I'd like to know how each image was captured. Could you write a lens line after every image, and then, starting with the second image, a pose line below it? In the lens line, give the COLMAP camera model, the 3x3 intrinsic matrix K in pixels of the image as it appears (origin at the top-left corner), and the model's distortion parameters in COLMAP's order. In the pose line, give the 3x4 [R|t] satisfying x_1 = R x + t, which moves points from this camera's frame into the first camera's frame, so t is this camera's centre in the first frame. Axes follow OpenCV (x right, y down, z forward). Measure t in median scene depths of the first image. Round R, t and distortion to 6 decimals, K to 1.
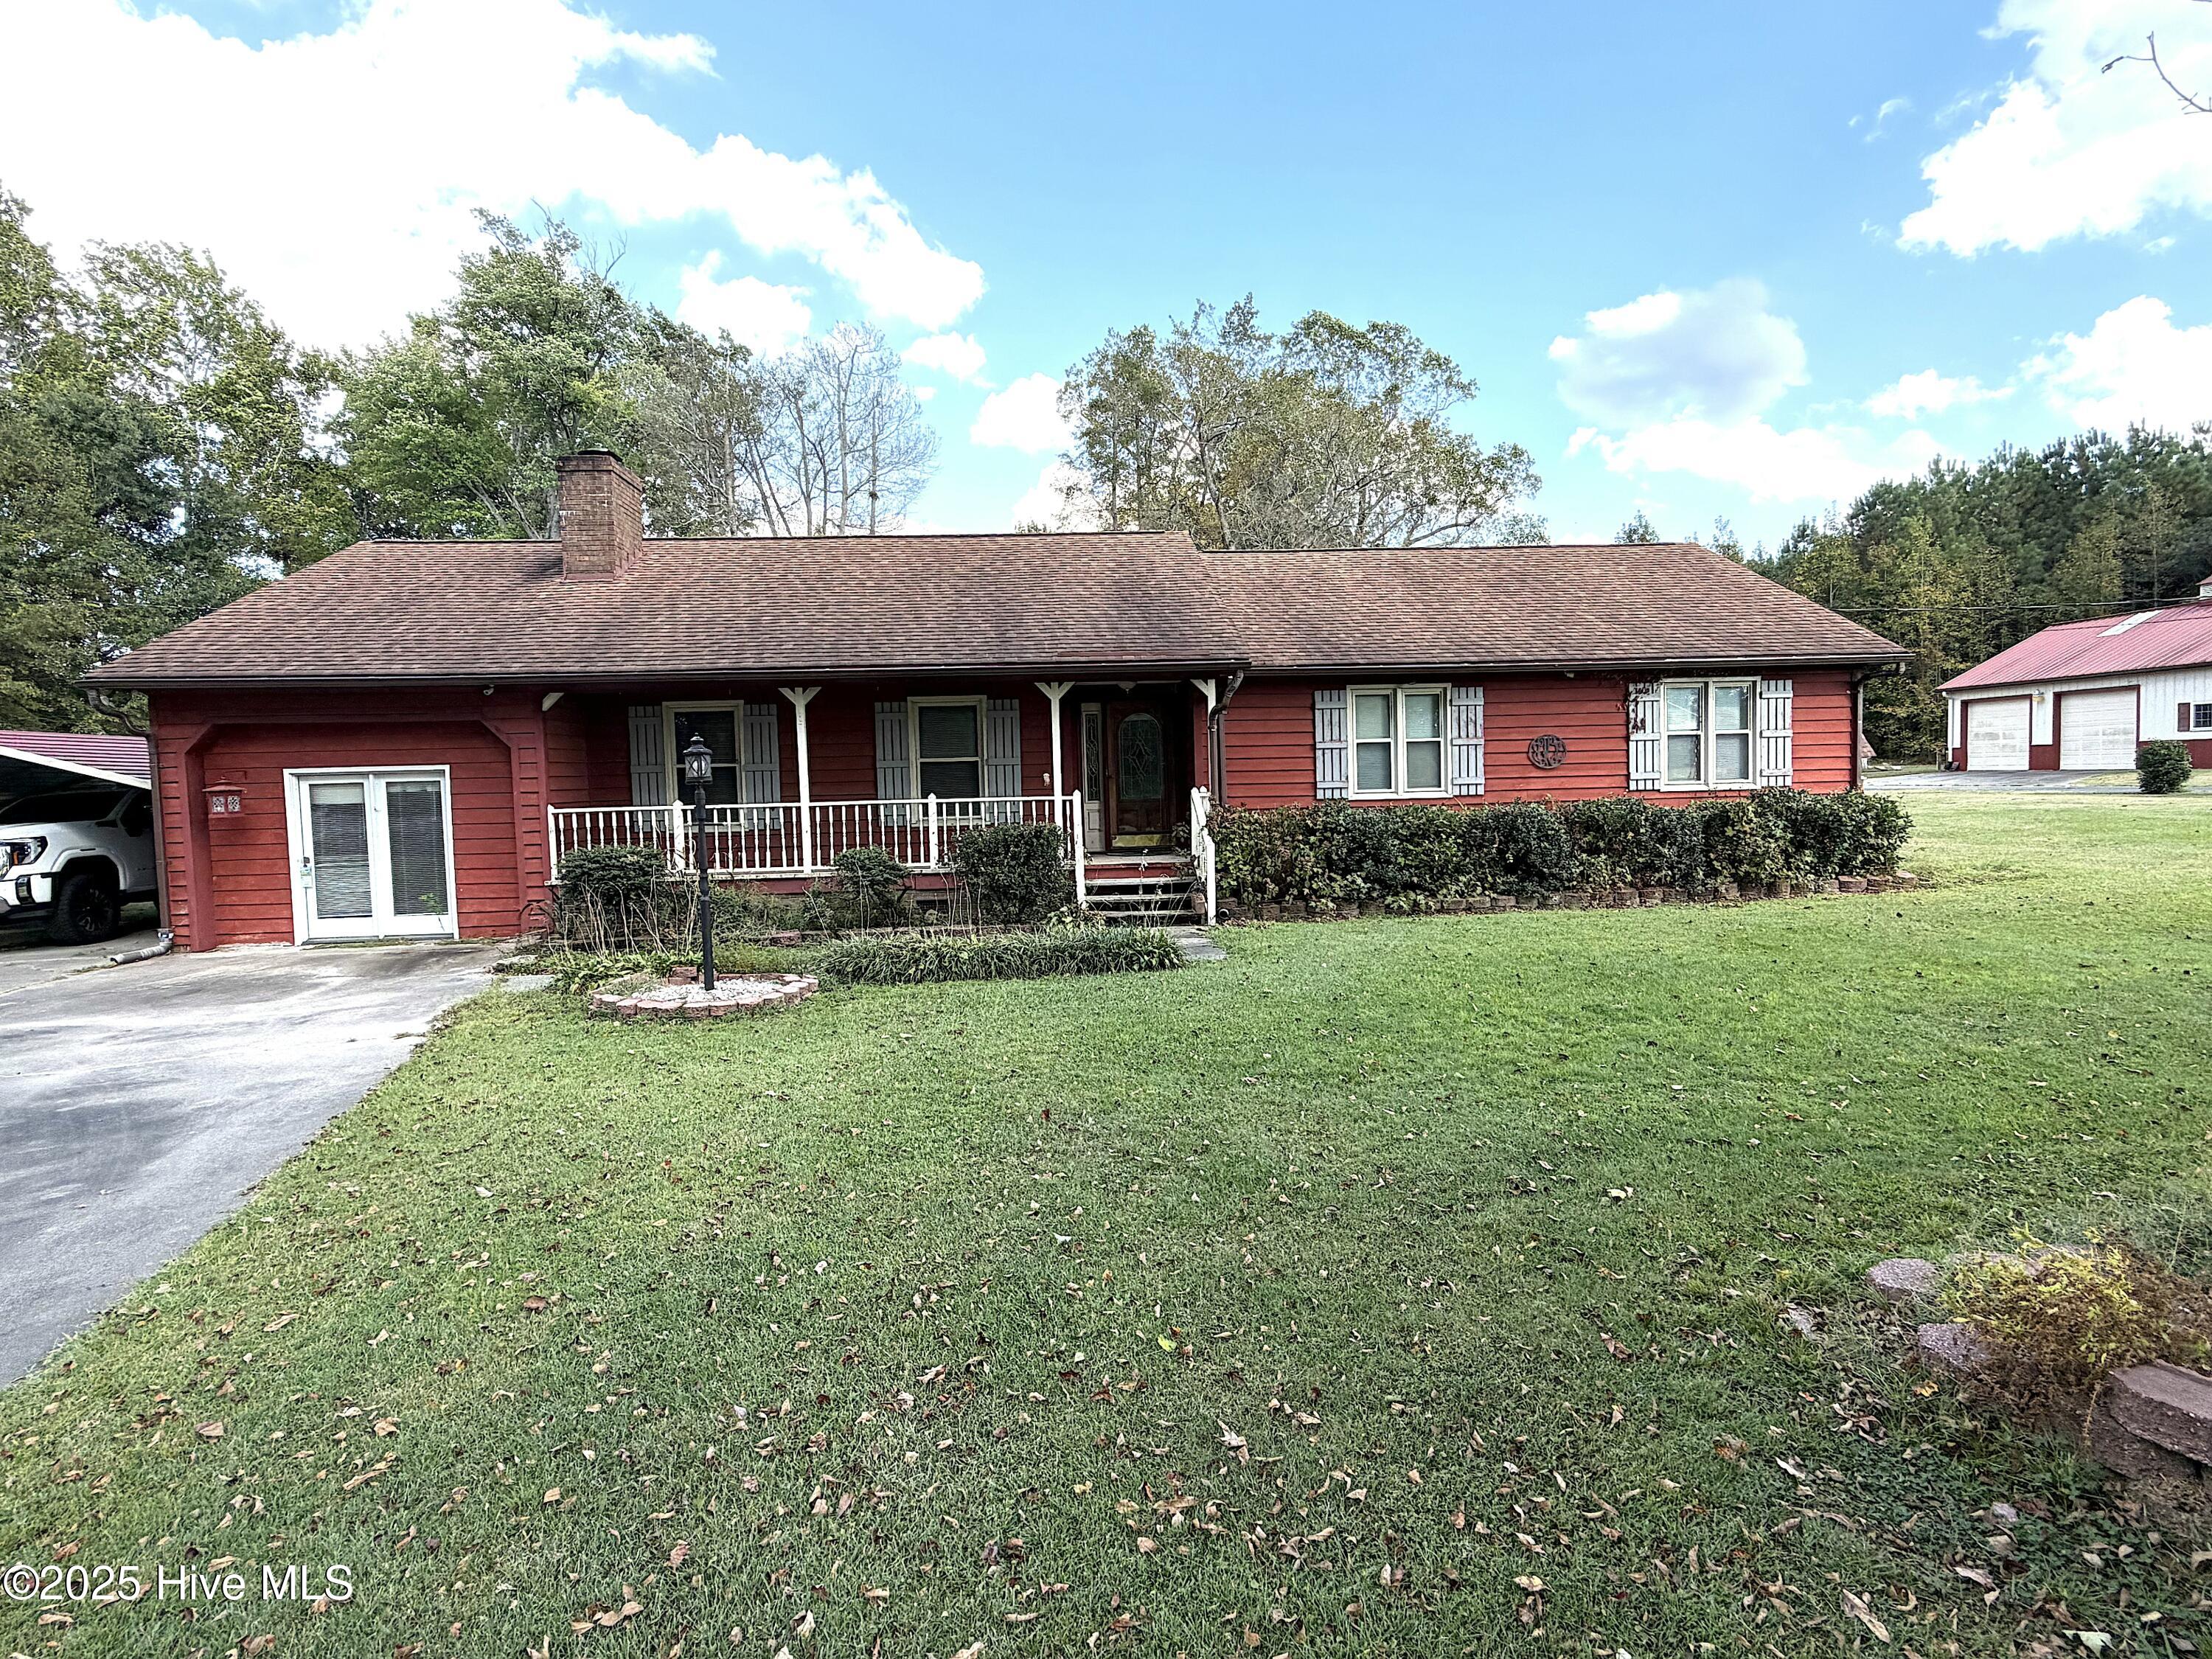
lens RADIAL K [[1042.1, 0, 1106.0], [0, 1042.1, 829.5], [0, 0, 1]] dist [-0.000550, -0.000113]
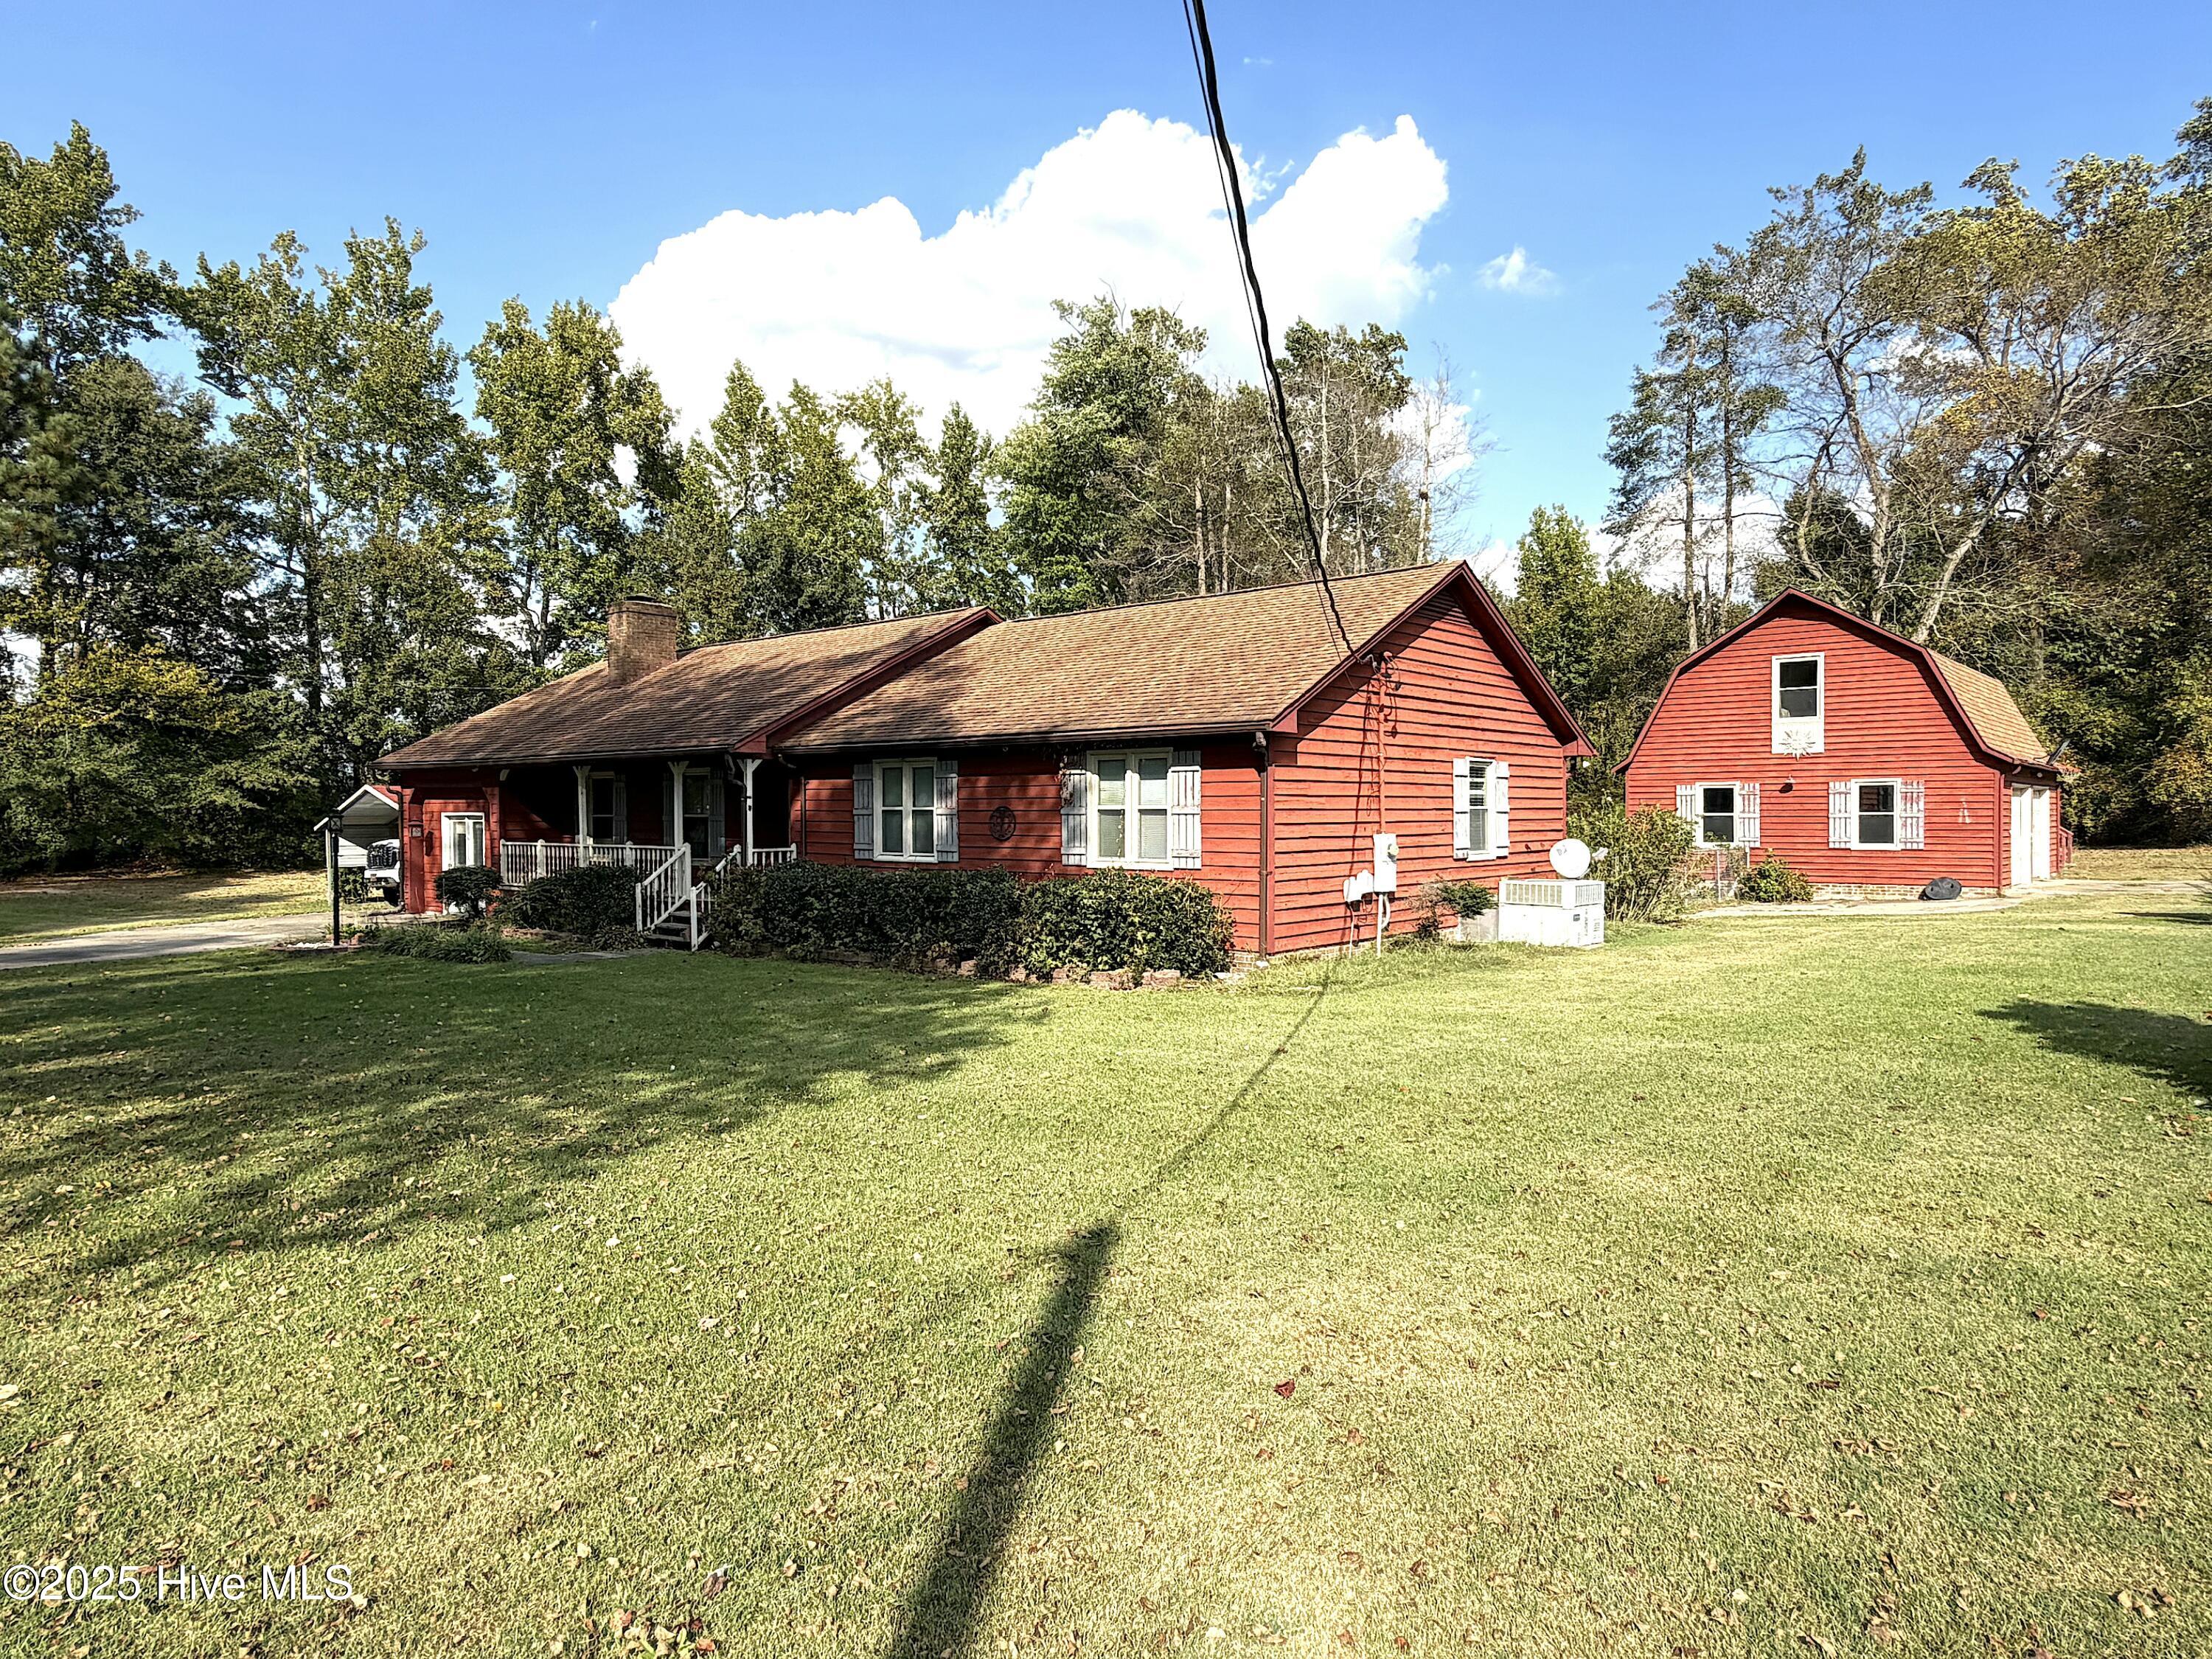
lens RADIAL K [[1352.8, 0, 1106.0], [0, 1352.8, 829.5], [0, 0, 1]] dist [0.049195, -0.000212]
pose [[0.721283, 0.028880, -0.692038, 1.414722], [-0.059081, 0.998054, -0.019928, -0.047824], [0.690116, 0.055260, 0.721586, 0.105086]]
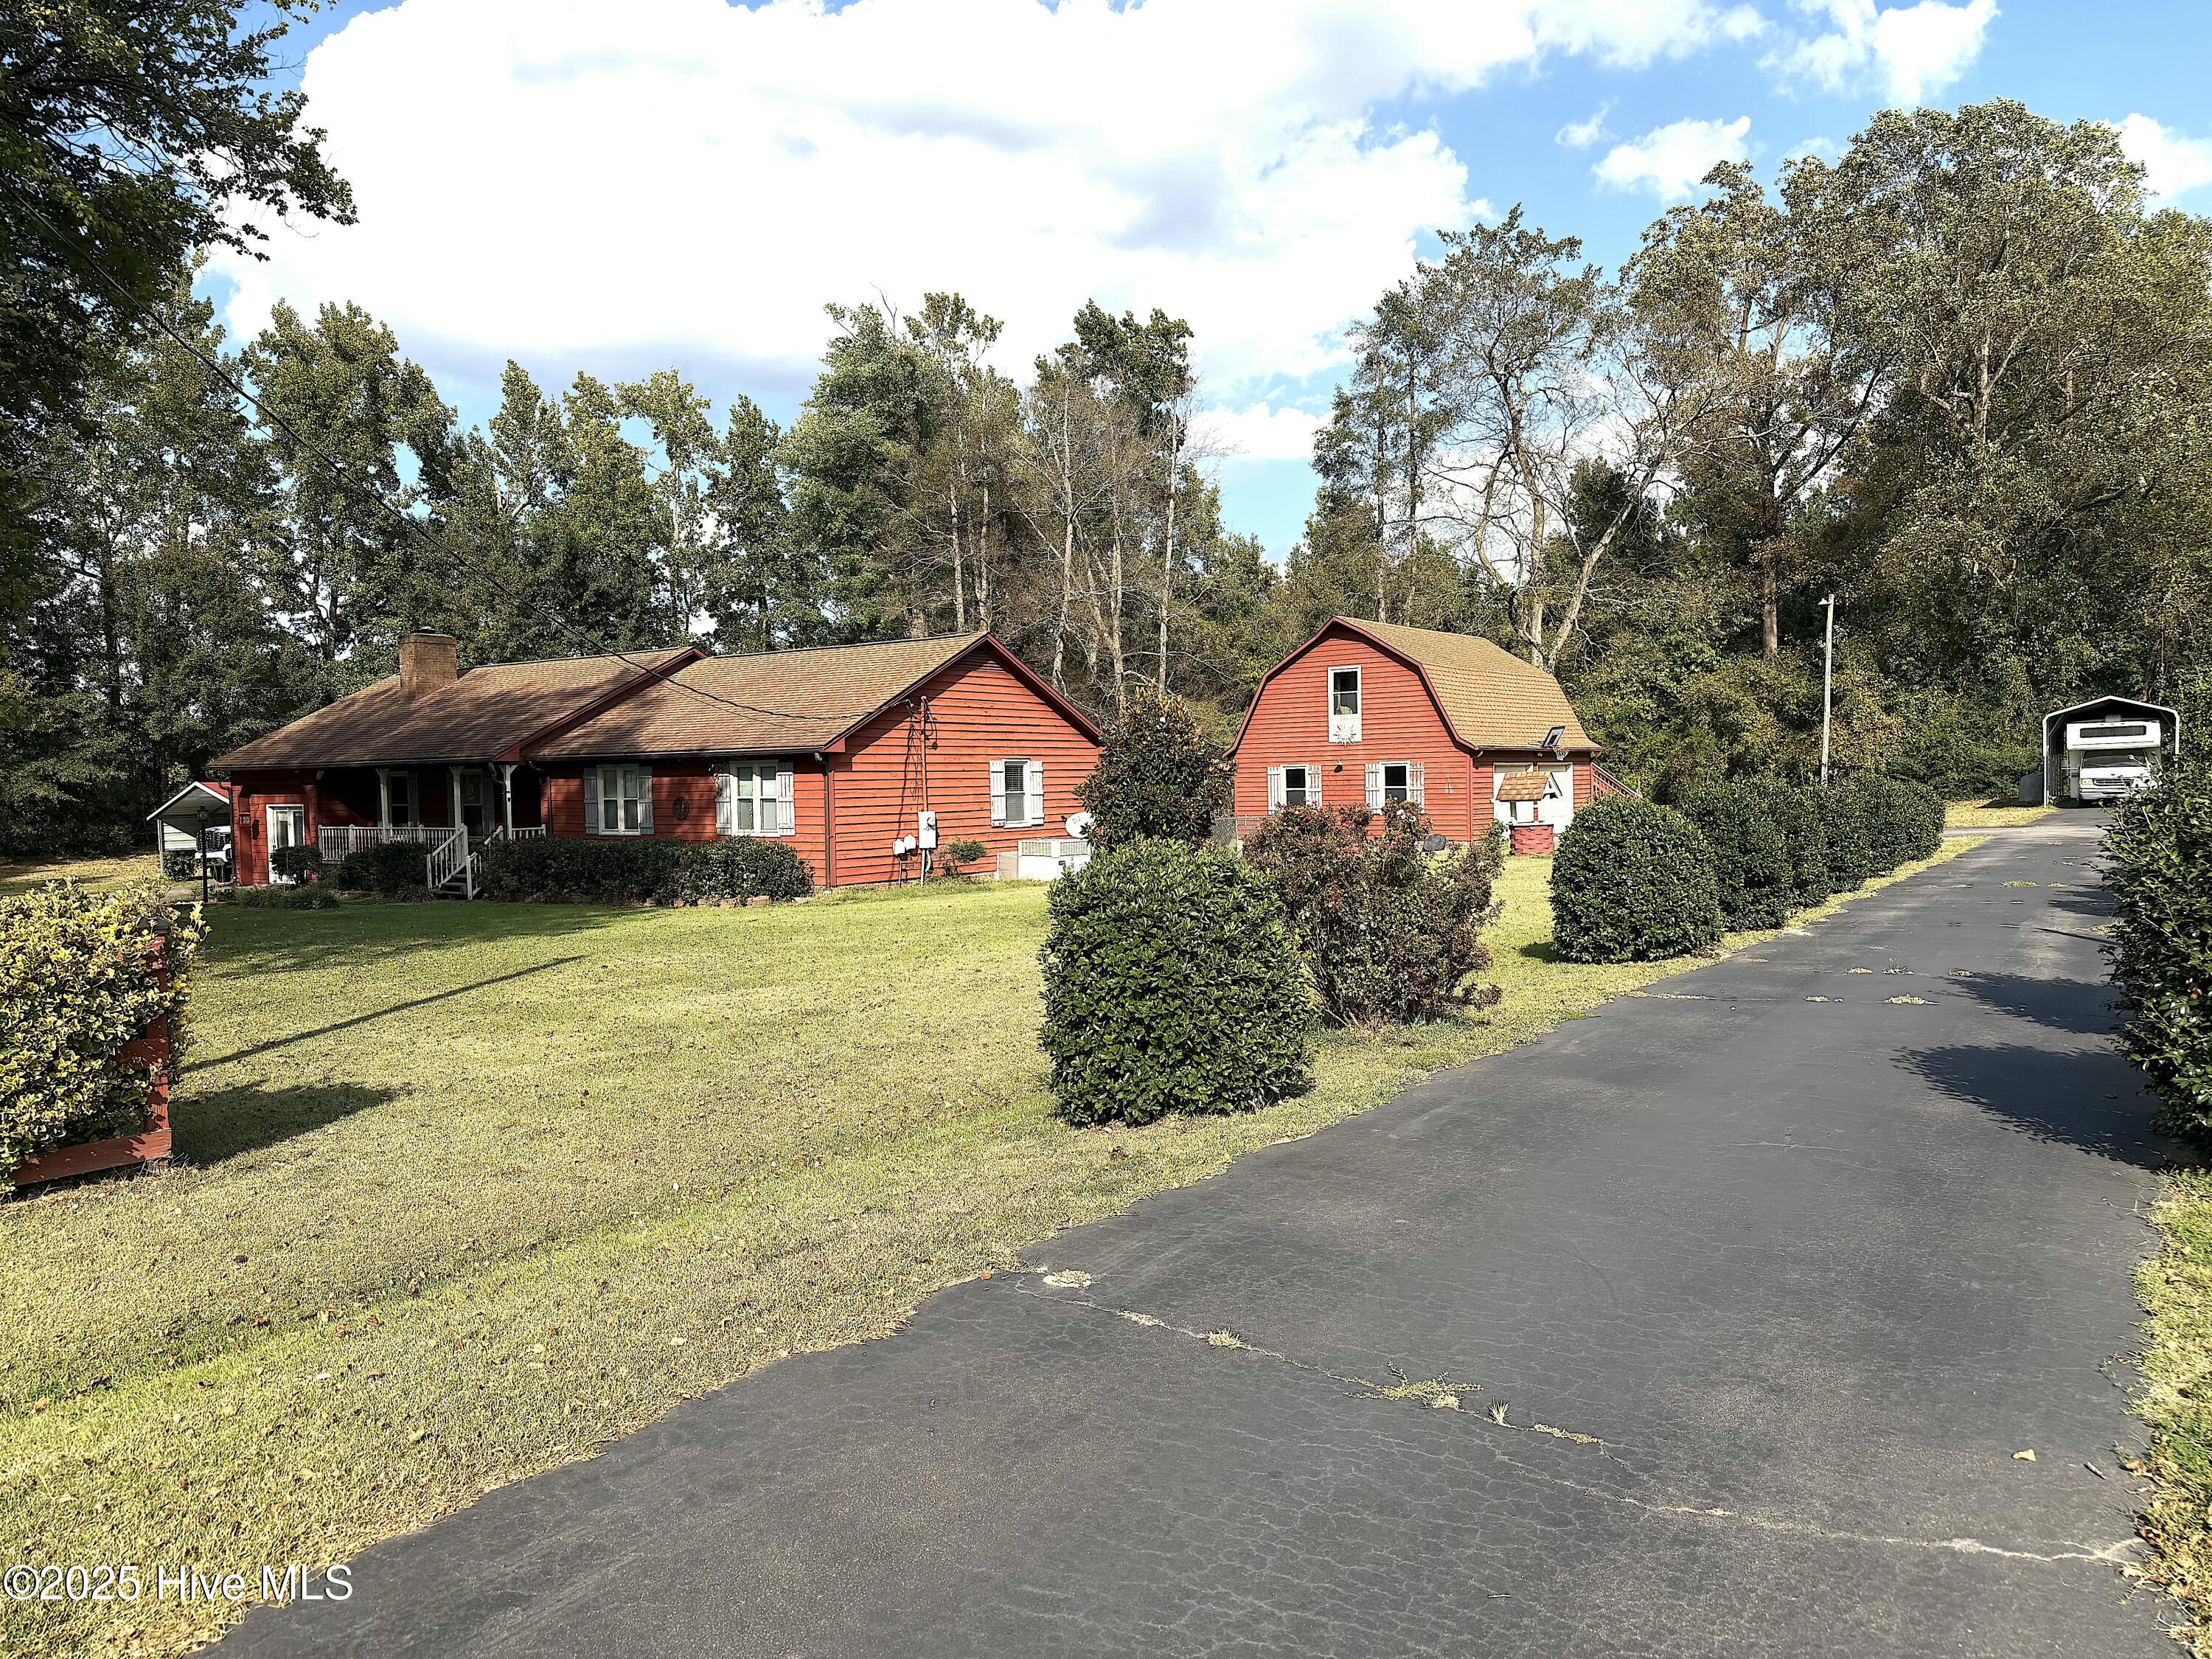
lens RADIAL K [[1567.6, 0, 1106.0], [0, 1567.6, 829.5], [0, 0, 1]] dist [0.176780, -0.184067]
pose [[0.764058, 0.028349, -0.644525, 2.421933], [-0.040800, 0.999158, -0.004419, -0.058568], [0.643857, 0.029673, 0.764571, -0.398469]]
